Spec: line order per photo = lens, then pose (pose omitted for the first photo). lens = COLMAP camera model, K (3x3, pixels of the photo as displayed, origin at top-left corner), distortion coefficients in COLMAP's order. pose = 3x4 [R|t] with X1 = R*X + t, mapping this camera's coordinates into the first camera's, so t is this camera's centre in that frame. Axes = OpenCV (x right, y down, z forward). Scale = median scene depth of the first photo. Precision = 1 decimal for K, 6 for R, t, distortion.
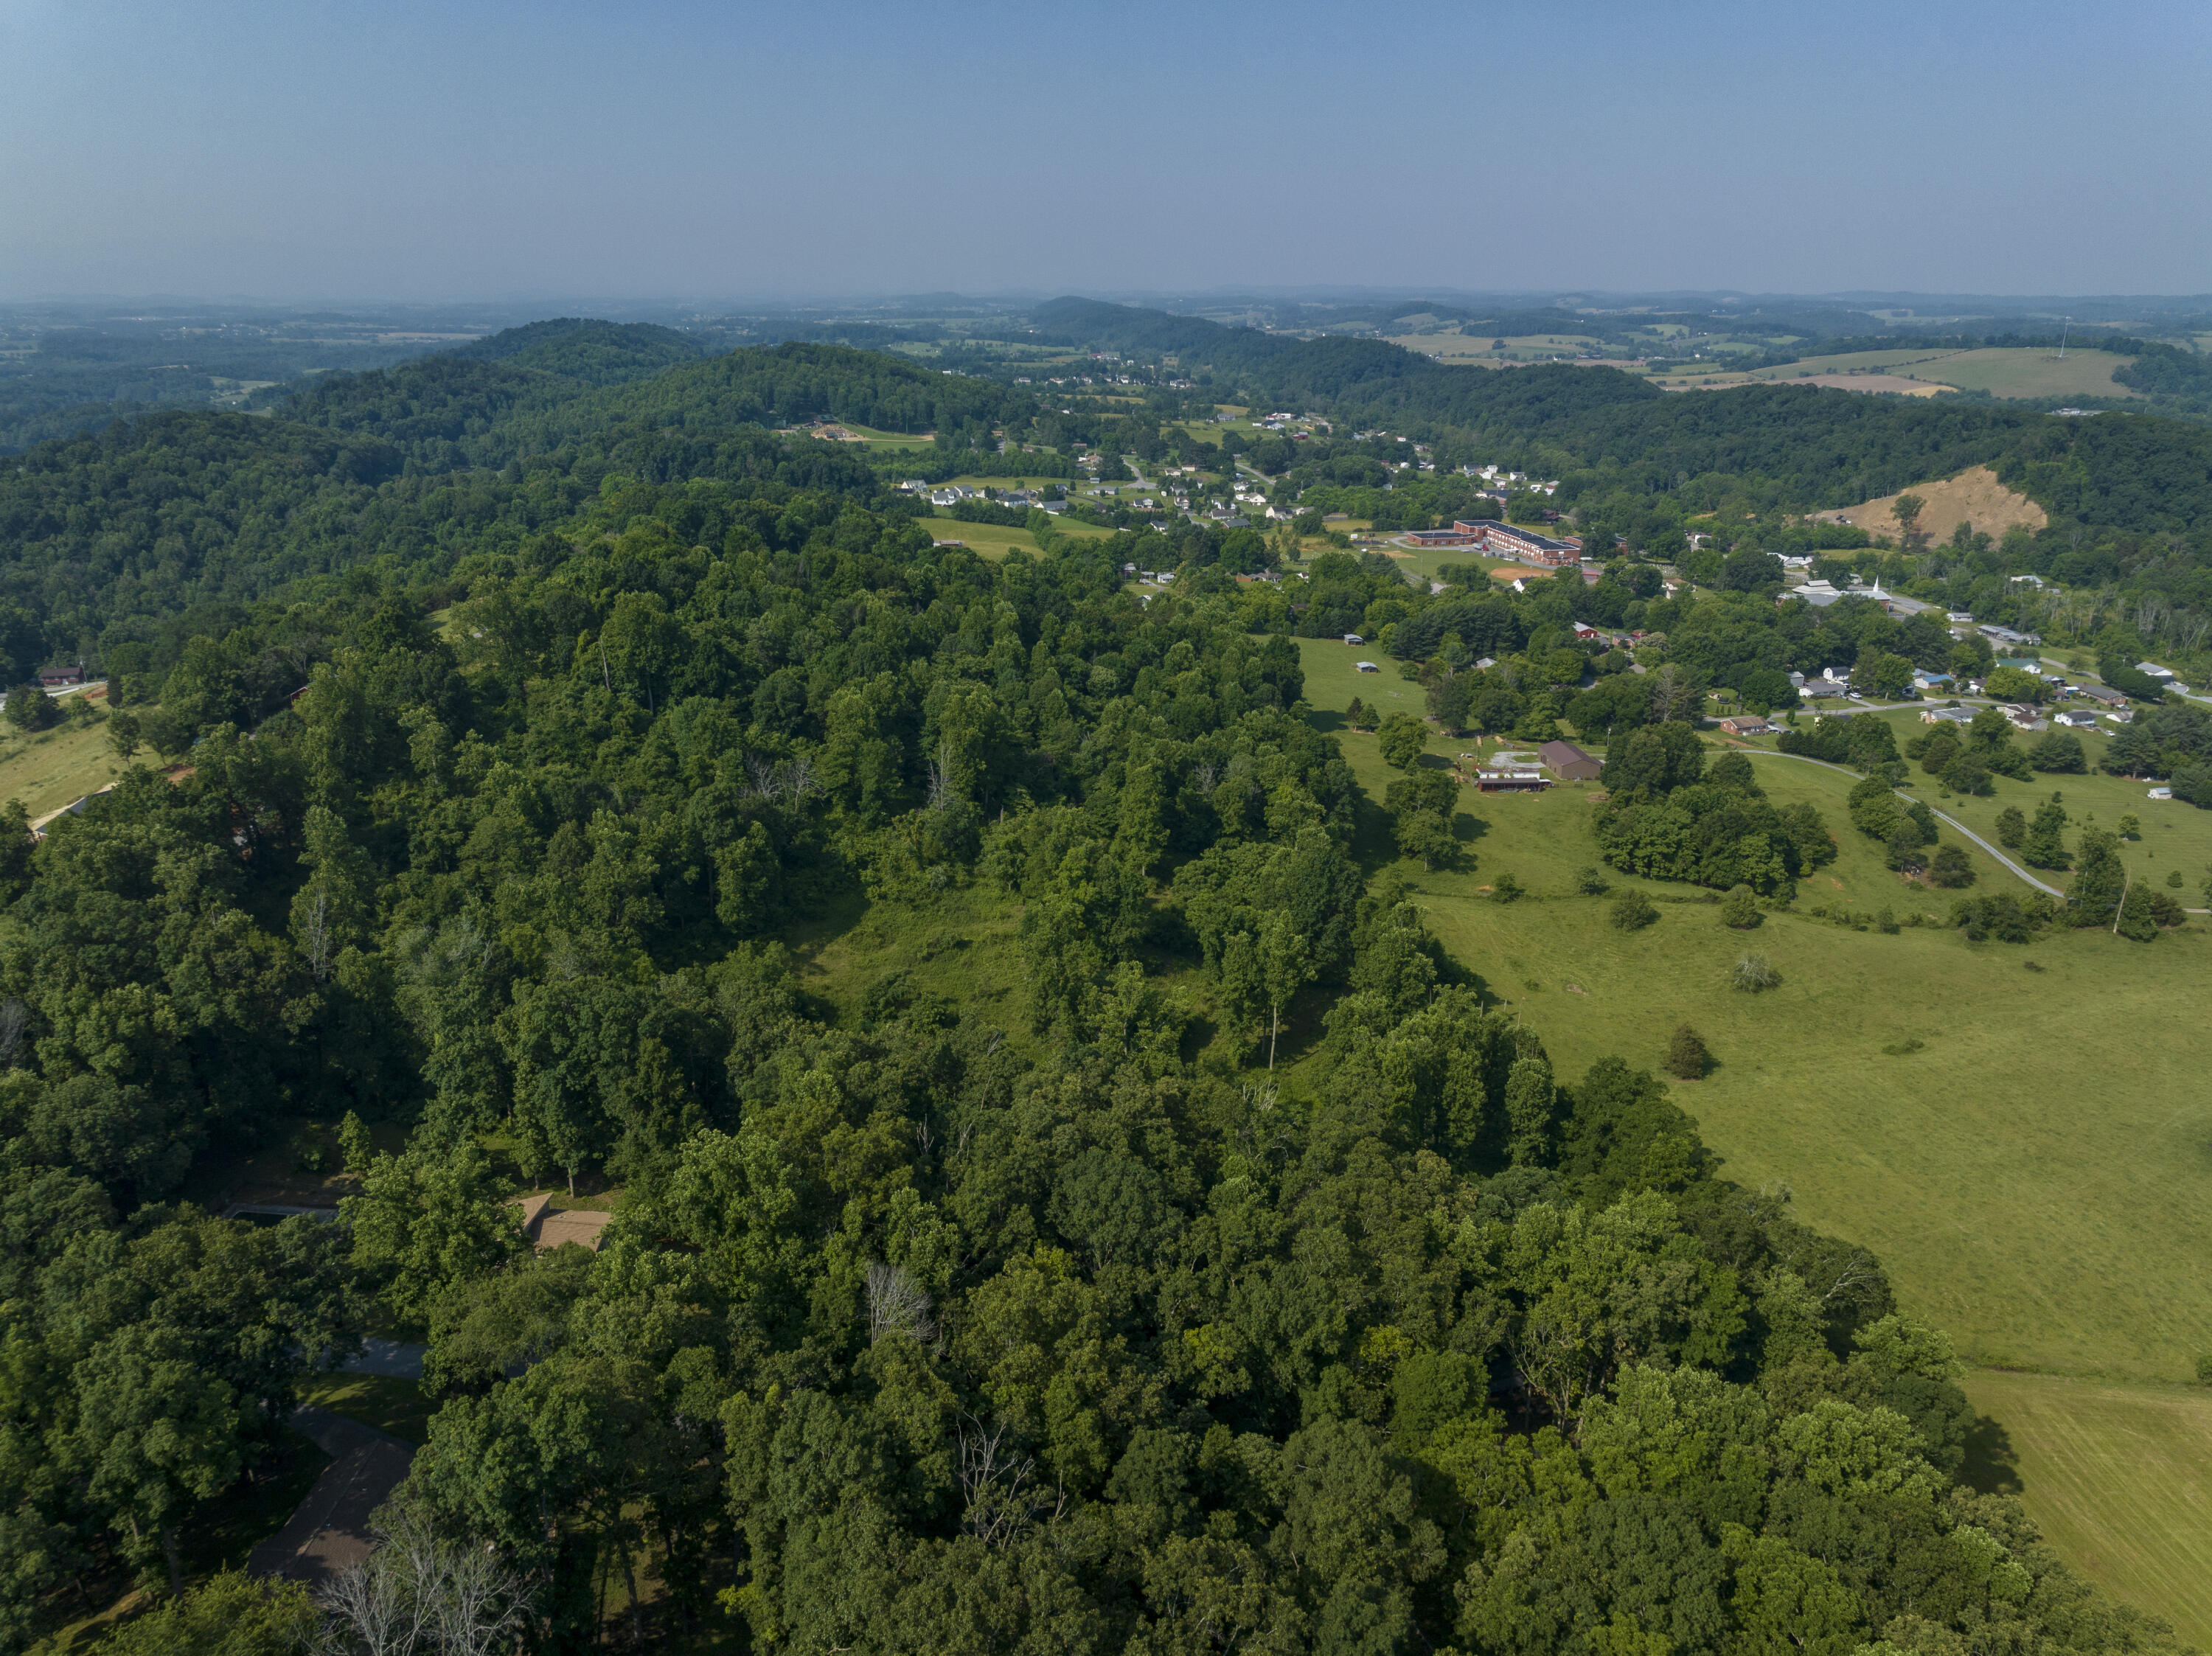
lens RADIAL K [[1554.2, 0, 1115.7], [0, 1554.2, 837.1], [0, 0, 1]] dist [-0.022509, -0.031270]
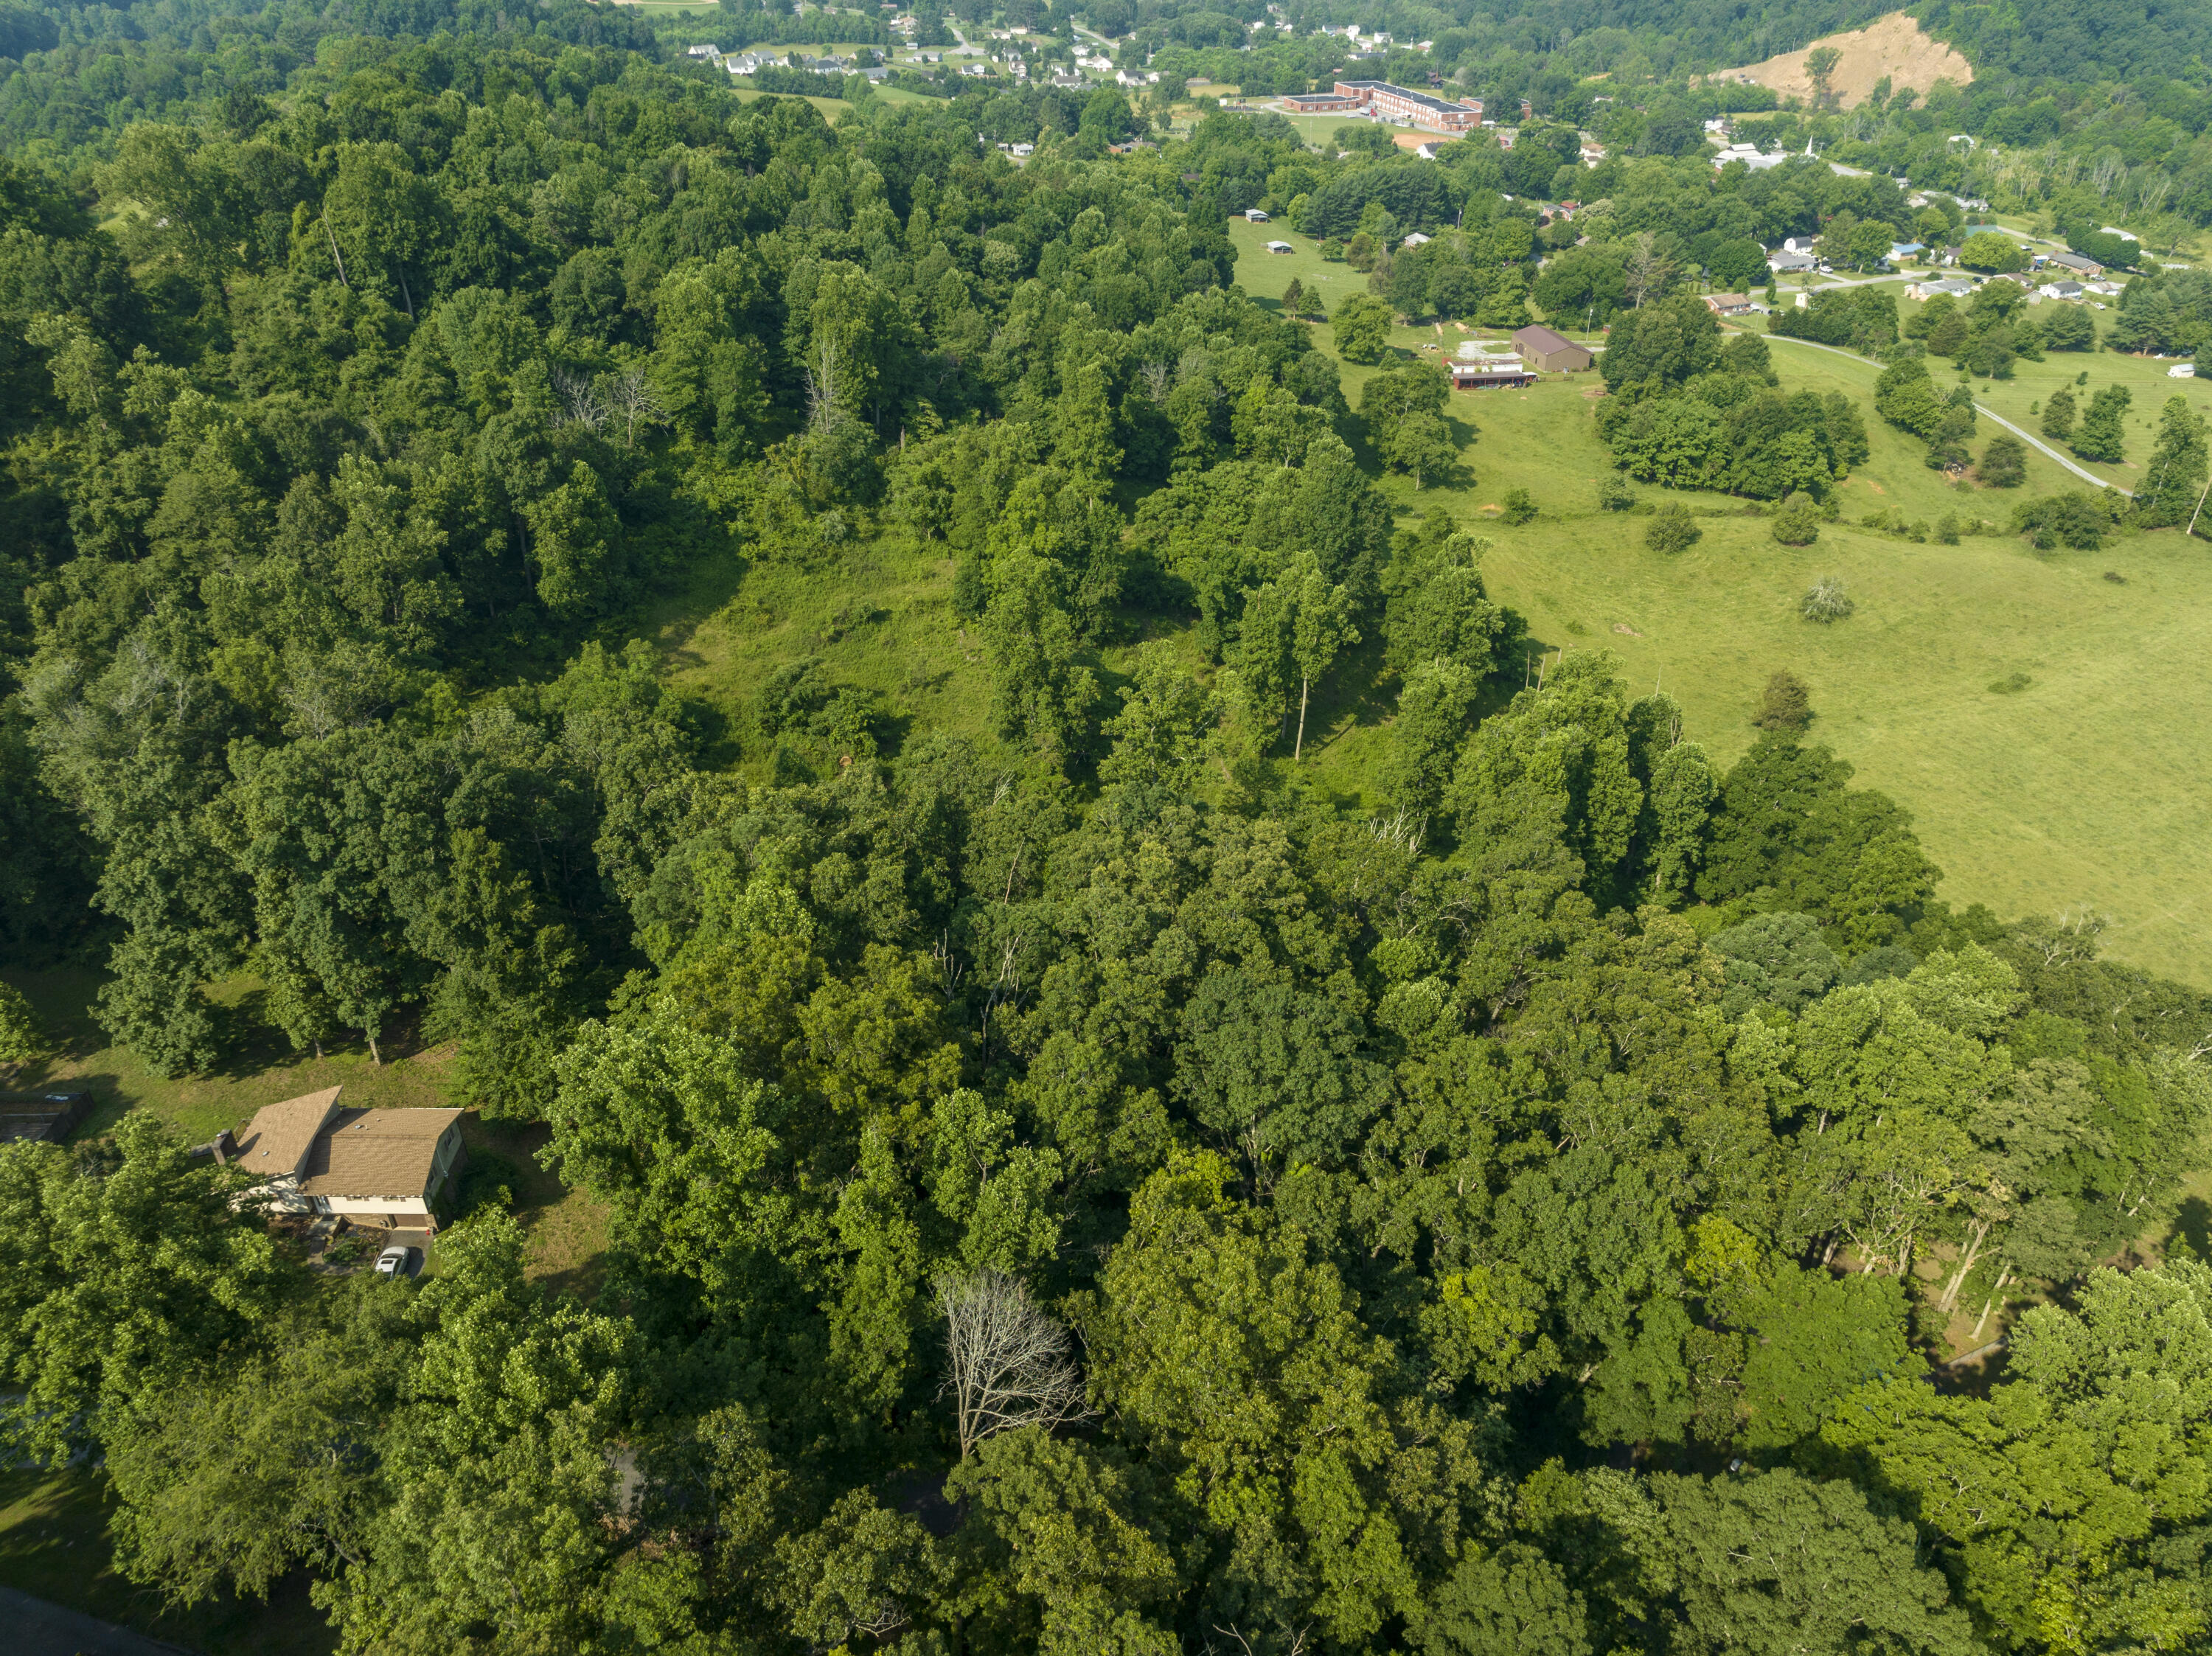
lens RADIAL K [[1565.0, 0, 1115.3], [0, 1565.0, 830.2], [0, 0, 1]] dist [-0.060287, 0.032634]
pose [[0.992752, -0.065492, 0.100769, -0.054329], [0.040577, 0.971893, 0.231901, -0.000320], [-0.113125, -0.226131, 0.967506, 0.189867]]
